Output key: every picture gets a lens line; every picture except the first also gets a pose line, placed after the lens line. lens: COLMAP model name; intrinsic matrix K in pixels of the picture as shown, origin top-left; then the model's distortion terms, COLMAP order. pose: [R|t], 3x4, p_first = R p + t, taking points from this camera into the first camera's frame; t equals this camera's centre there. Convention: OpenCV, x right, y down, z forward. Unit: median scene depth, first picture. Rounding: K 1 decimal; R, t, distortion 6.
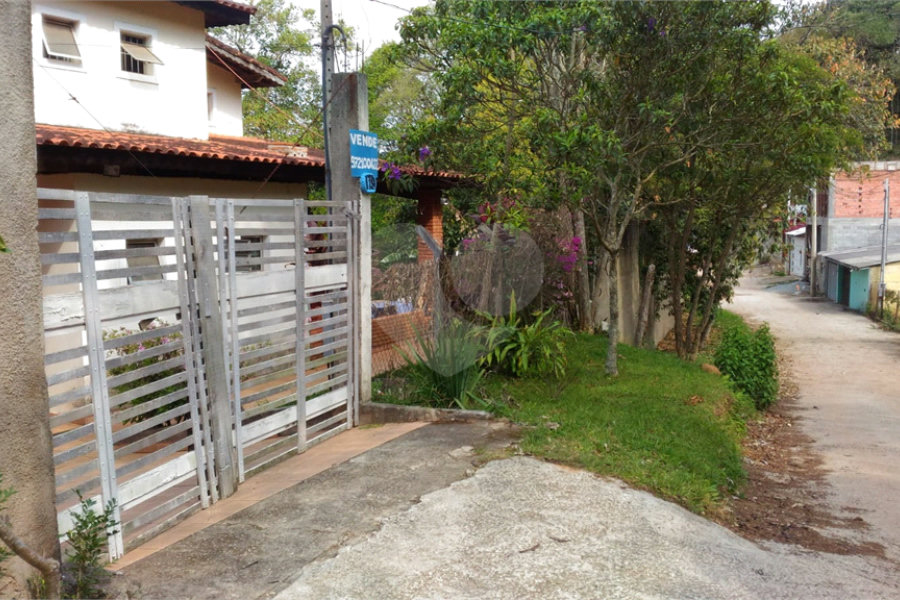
lens RADIAL K [[842.3, 0, 419.5], [0, 842.3, 300.1], [0, 0, 1]] dist [0.002872, -0.002596]
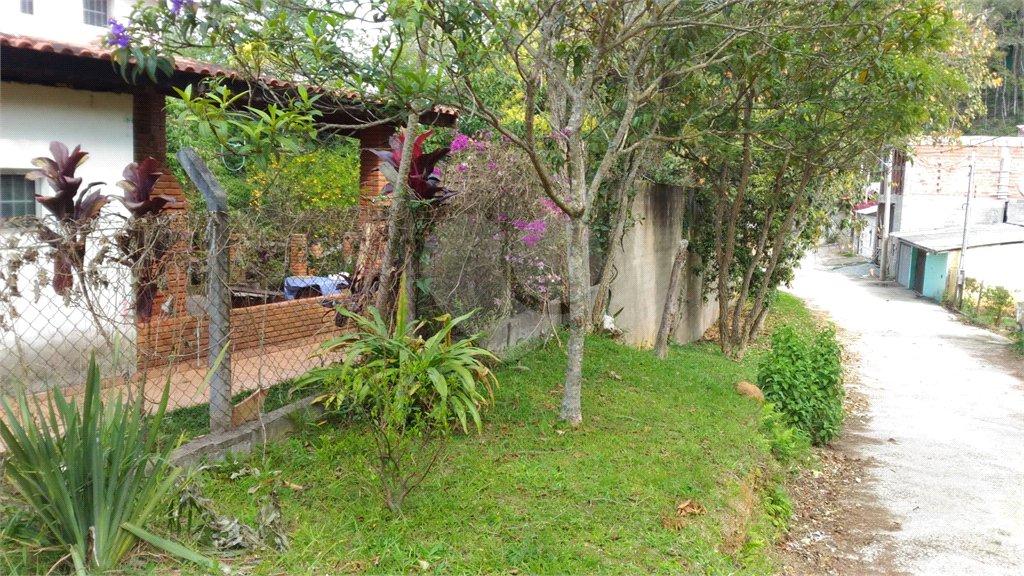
lens RADIAL K [[823.3, 0, 509.0], [0, 823.3, 294.2], [0, 0, 1]] dist [0.064098, -0.093576]
pose [[0.999206, 0.034001, 0.020789, 0.205697], [-0.034659, 0.998881, 0.032166, -0.022429], [-0.019672, -0.032861, 0.999266, 0.507994]]
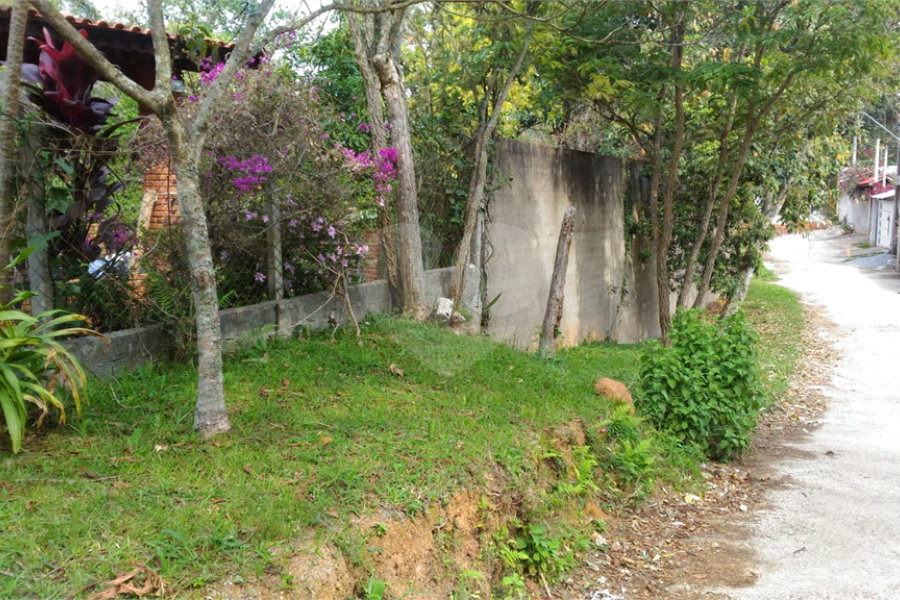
lens RADIAL K [[855.3, 0, 466.9], [0, 855.3, 300.9], [0, 0, 1]] dist [0.154856, -0.297573]
pose [[0.999004, 0.012829, -0.042737, 0.446973], [-0.011549, 0.999481, 0.030067, 0.016534], [0.043101, -0.029544, 0.998634, 0.725308]]
